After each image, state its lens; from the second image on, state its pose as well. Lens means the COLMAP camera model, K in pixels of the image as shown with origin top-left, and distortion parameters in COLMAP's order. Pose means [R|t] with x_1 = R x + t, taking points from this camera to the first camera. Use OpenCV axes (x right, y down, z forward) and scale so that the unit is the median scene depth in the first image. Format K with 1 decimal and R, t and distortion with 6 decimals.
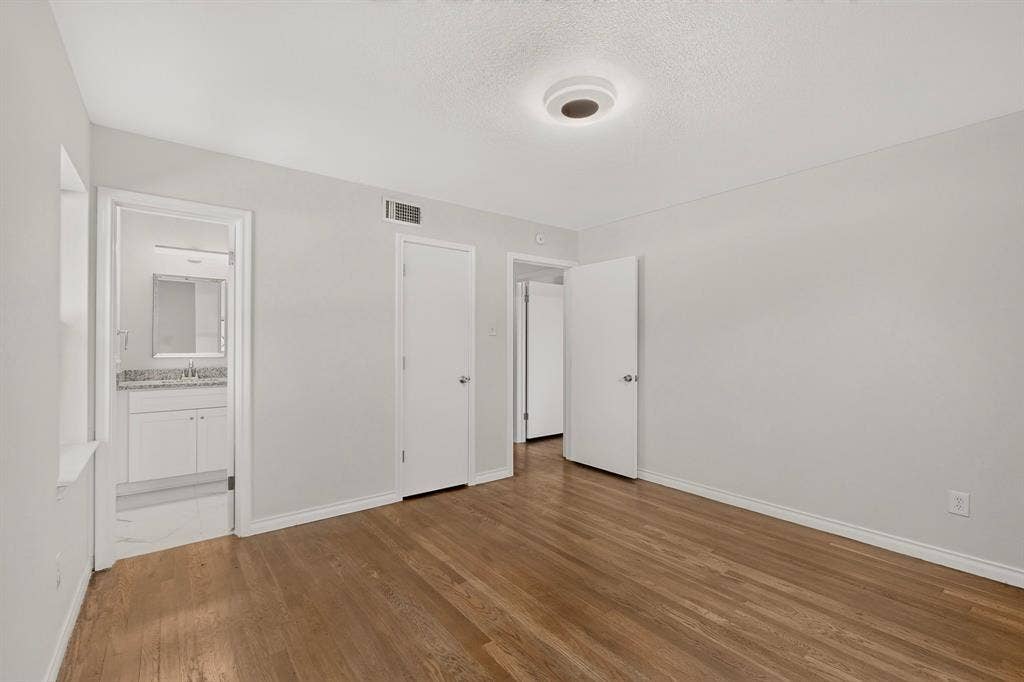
lens RADIAL K [[445.6, 0, 512.0], [0, 445.6, 341.0], [0, 0, 1]] dist [0.001043, 0.000335]
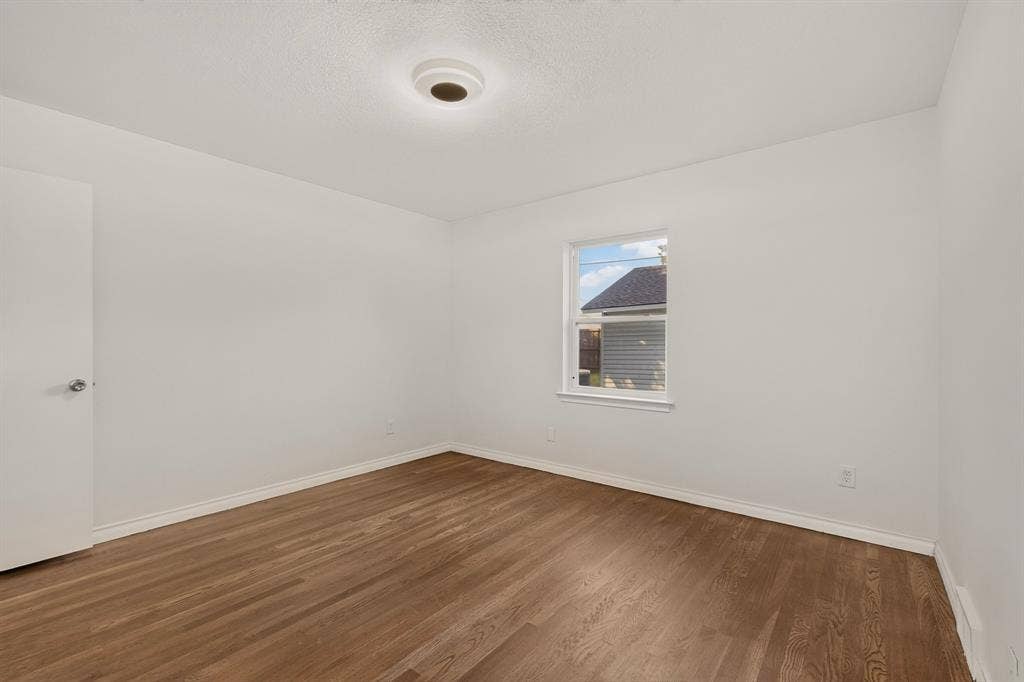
lens RADIAL K [[445.6, 0, 512.0], [0, 445.6, 341.0], [0, 0, 1]] dist [0.001043, 0.000335]
pose [[-0.232762, 0.000085, 0.972534, -0.698423], [-0.004054, 0.999991, -0.001058, 0.035582], [-0.972525, -0.004189, -0.232760, 0.886969]]
